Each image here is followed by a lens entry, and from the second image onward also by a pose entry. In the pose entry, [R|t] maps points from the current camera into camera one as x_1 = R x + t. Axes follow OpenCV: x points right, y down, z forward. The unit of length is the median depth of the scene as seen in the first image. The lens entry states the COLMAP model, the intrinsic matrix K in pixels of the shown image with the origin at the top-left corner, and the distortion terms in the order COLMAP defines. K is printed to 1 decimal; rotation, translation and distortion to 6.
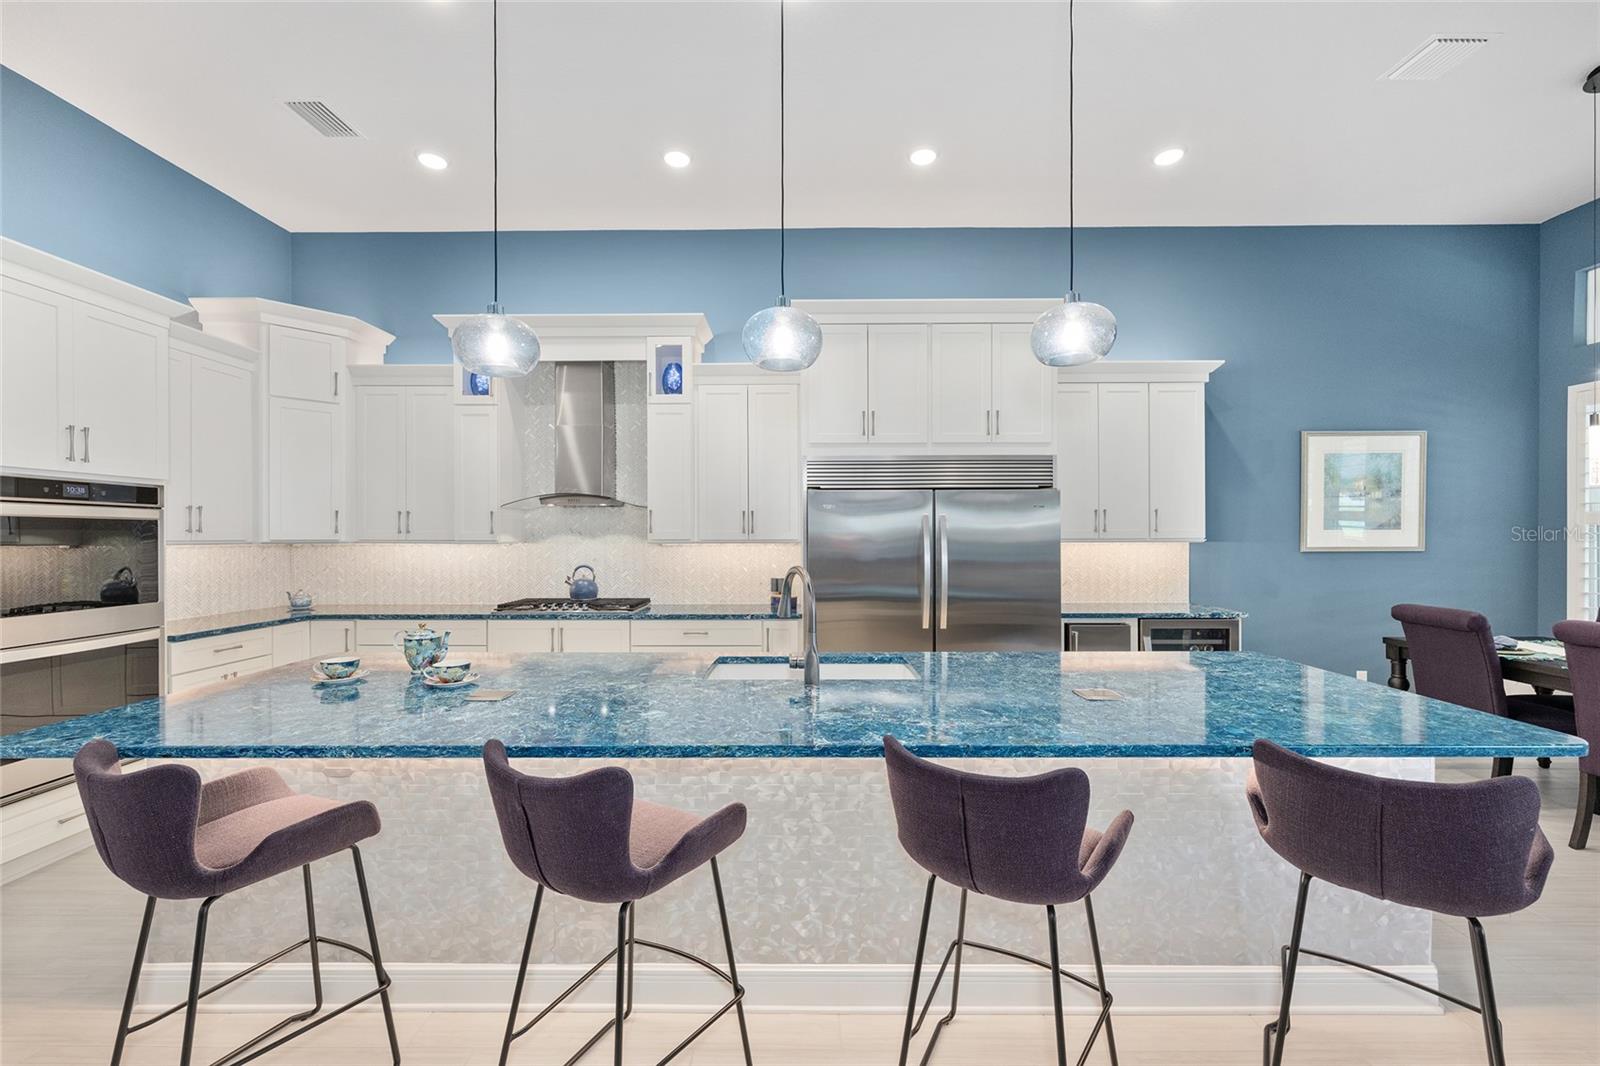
lens RADIAL K [[636.9, 0, 793.9], [0, 636.9, 540.8], [0, 0, 1]] dist [0.001863, -0.000337]
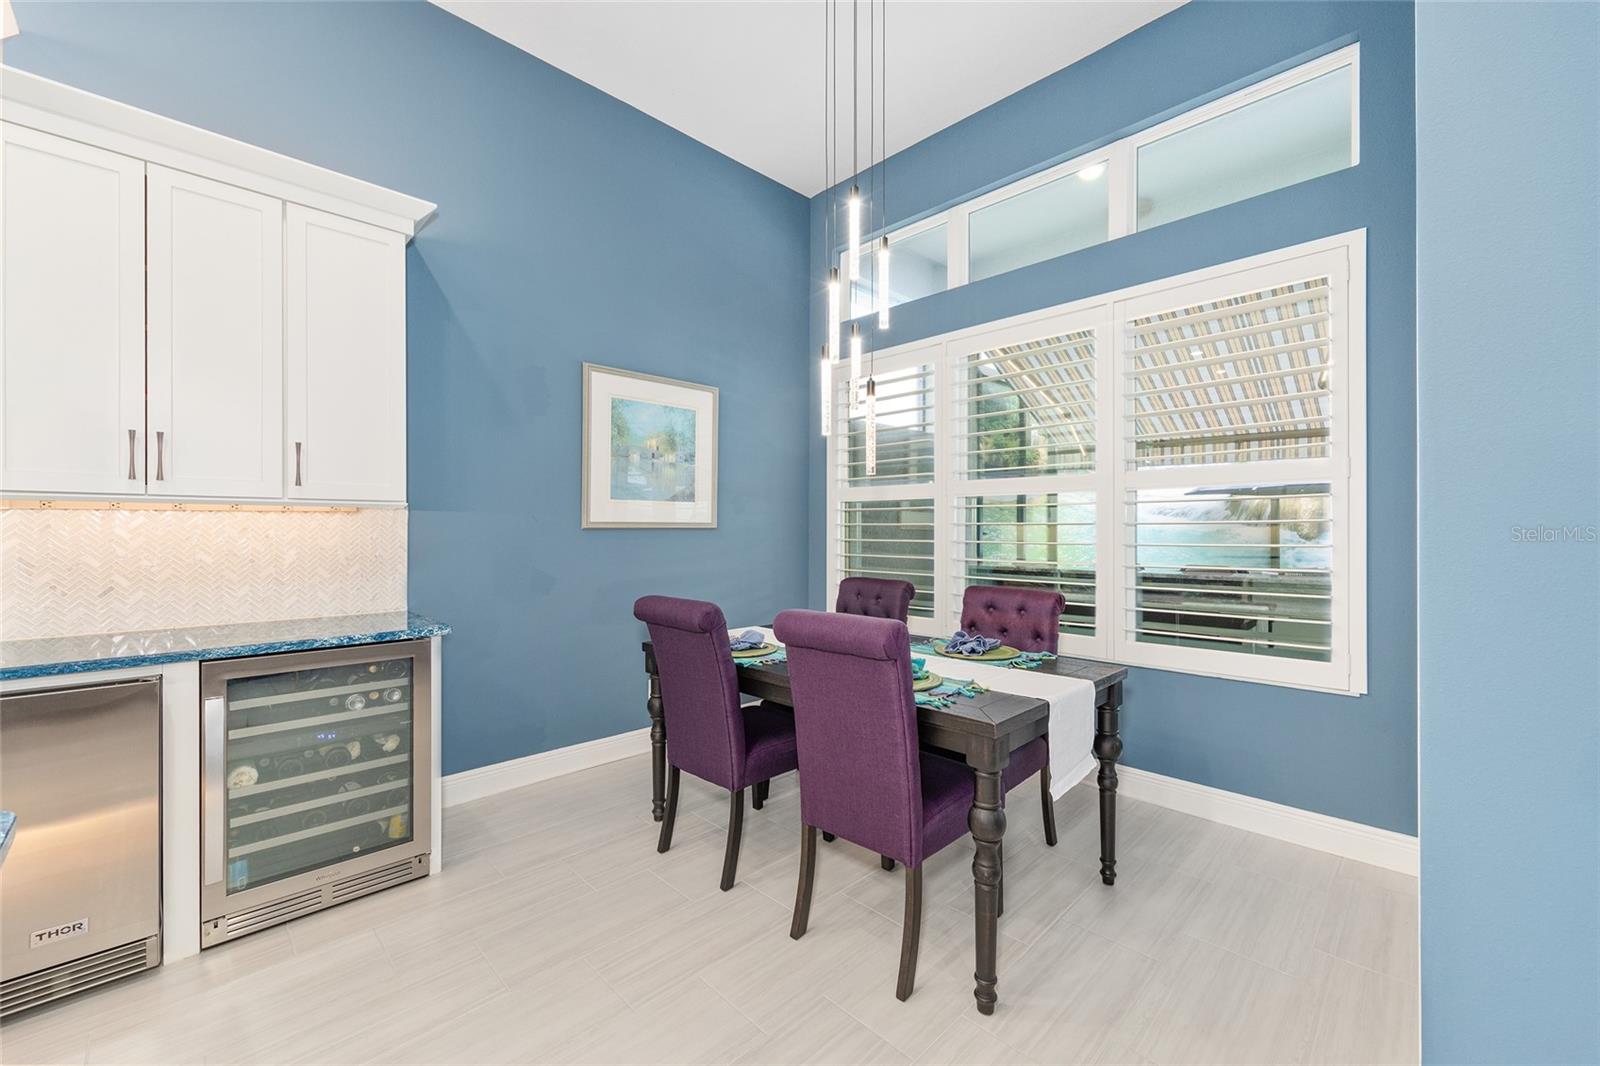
lens RADIAL K [[636.9, 0, 797.4], [0, 636.9, 533.5], [0, 0, 1]] dist [0.001863, -0.000337]
pose [[0.710476, 0.000334, 0.703721, 0.508499], [0.005816, 0.999963, -0.006346, 0.032297], [-0.703697, 0.008601, 0.710448, 0.347023]]
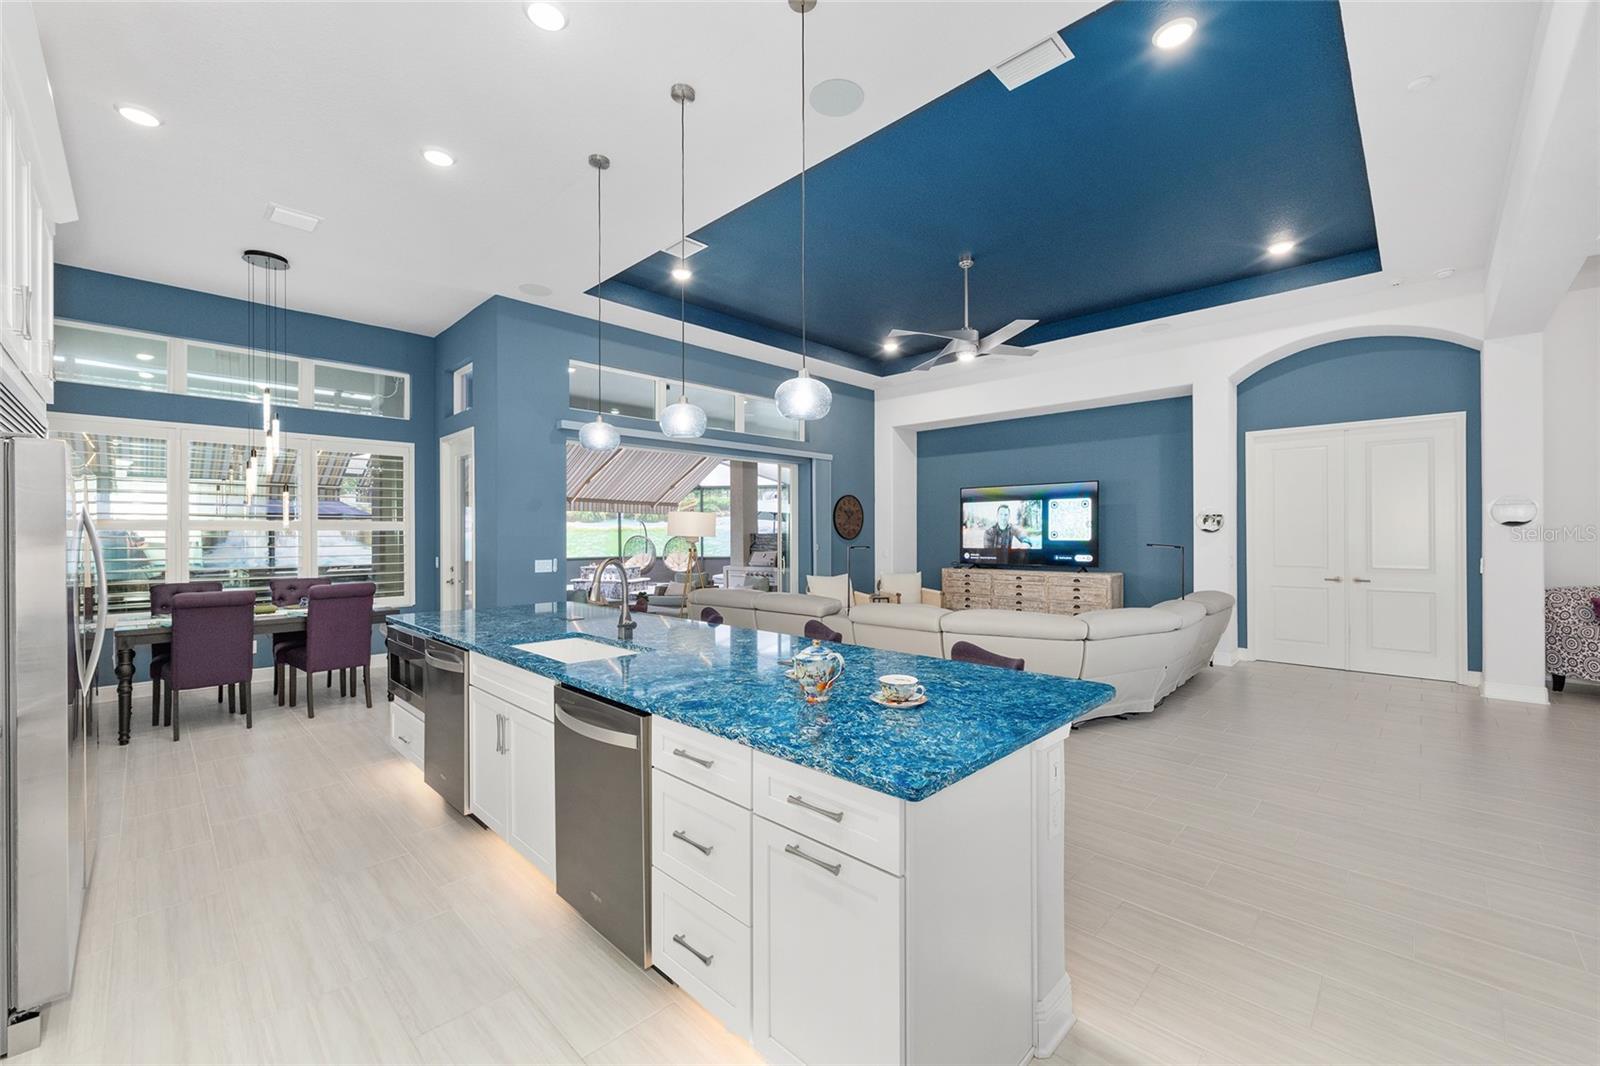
lens RADIAL K [[636.9, 0, 799.3], [0, 636.9, 534.0], [0, 0, 1]] dist [0.001863, -0.000337]
pose [[-0.706884, 0.006667, 0.707298, -0.609268], [0.014662, 0.999879, 0.005228, -0.003322], [-0.707177, 0.014066, -0.706896, 0.854879]]
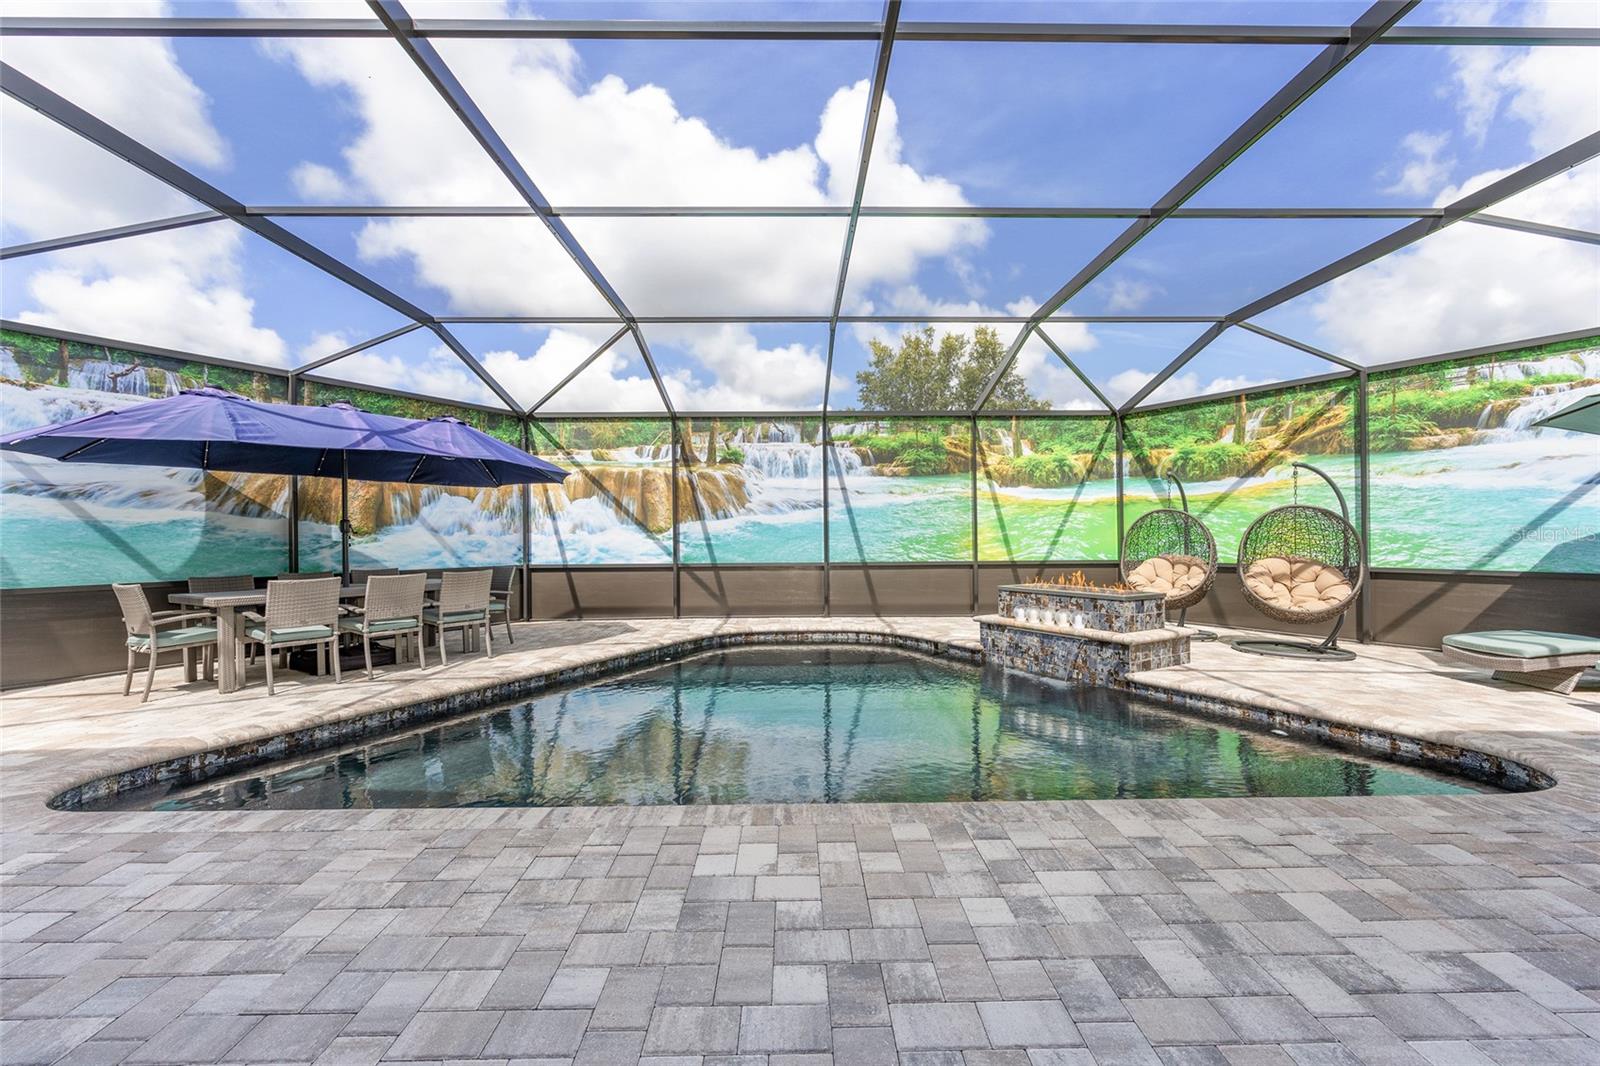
lens RADIAL K [[636.9, 0, 802.6], [0, 636.9, 535.5], [0, 0, 1]] dist [0.001863, -0.000337]
pose [[-0.001863, 0.002885, 0.999994, 1.574886], [0.020316, 0.999790, -0.002846, 0.070392], [-0.999792, 0.020310, -0.001921, -0.494574]]
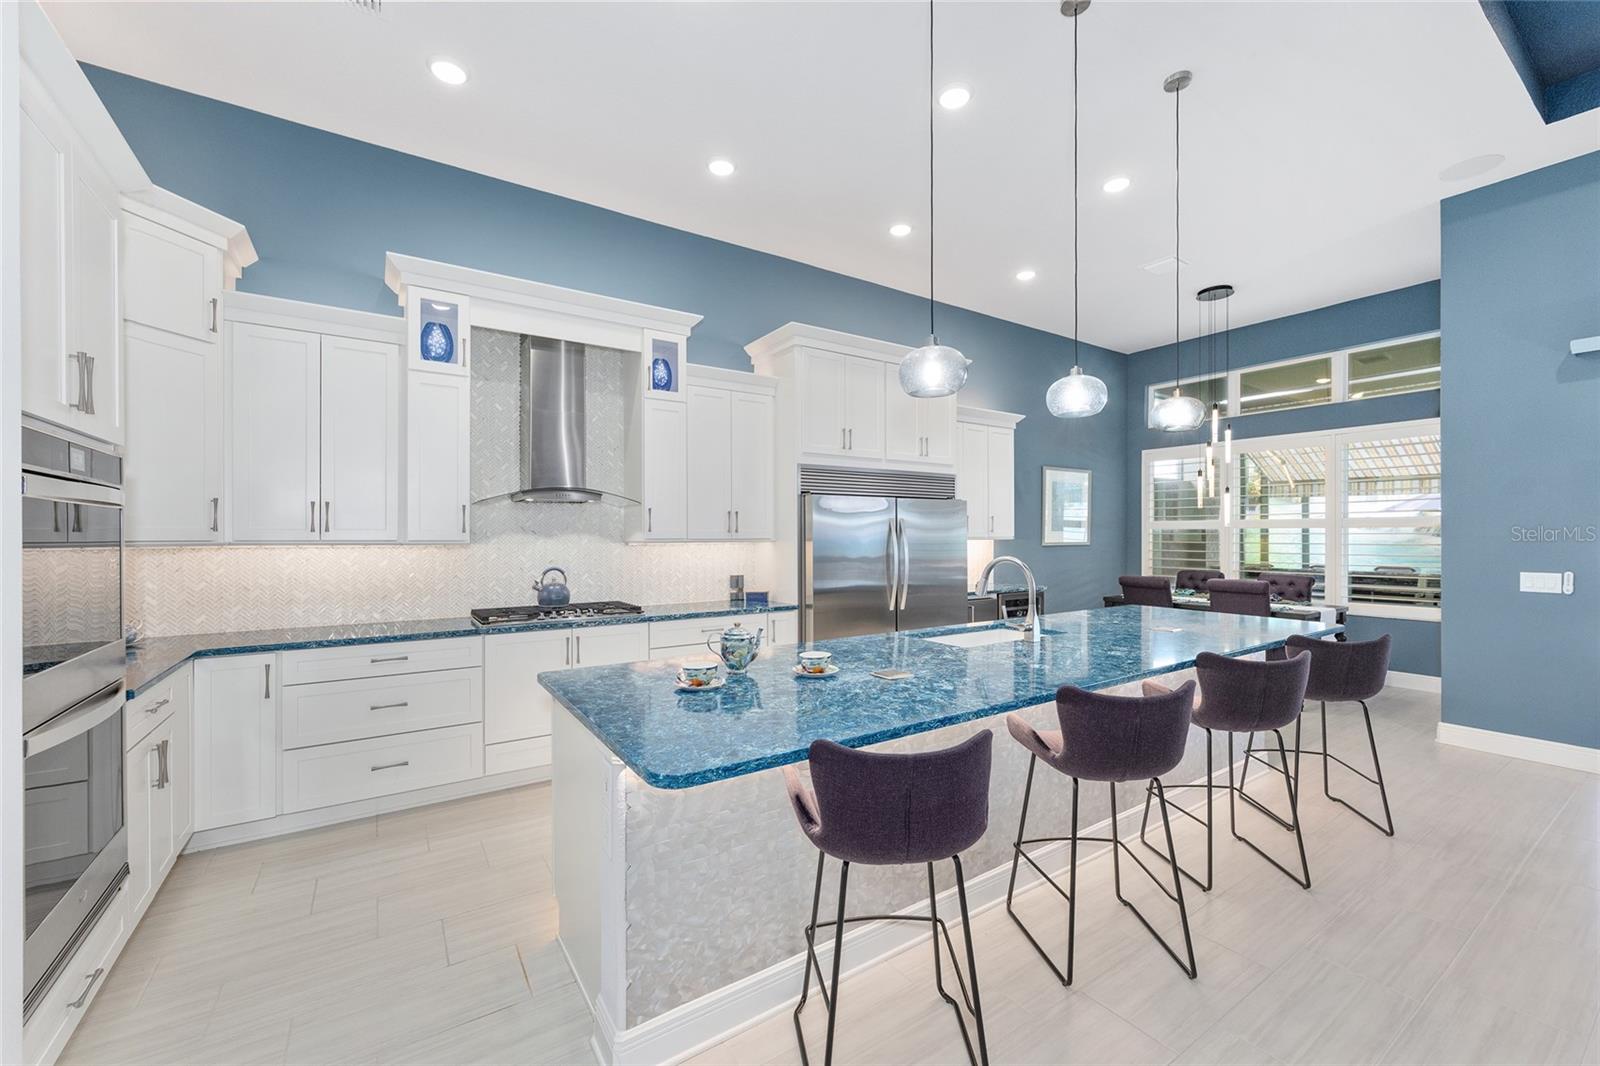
lens RADIAL K [[636.9, 0, 804.6], [0, 636.9, 527.8], [0, 0, 1]] dist [0.001863, -0.000337]
pose [[0.830720, 0.007626, 0.556639, -0.554590], [0.005891, 0.999730, -0.022488, 0.004718], [-0.556660, 0.021961, 0.830450, 0.069095]]
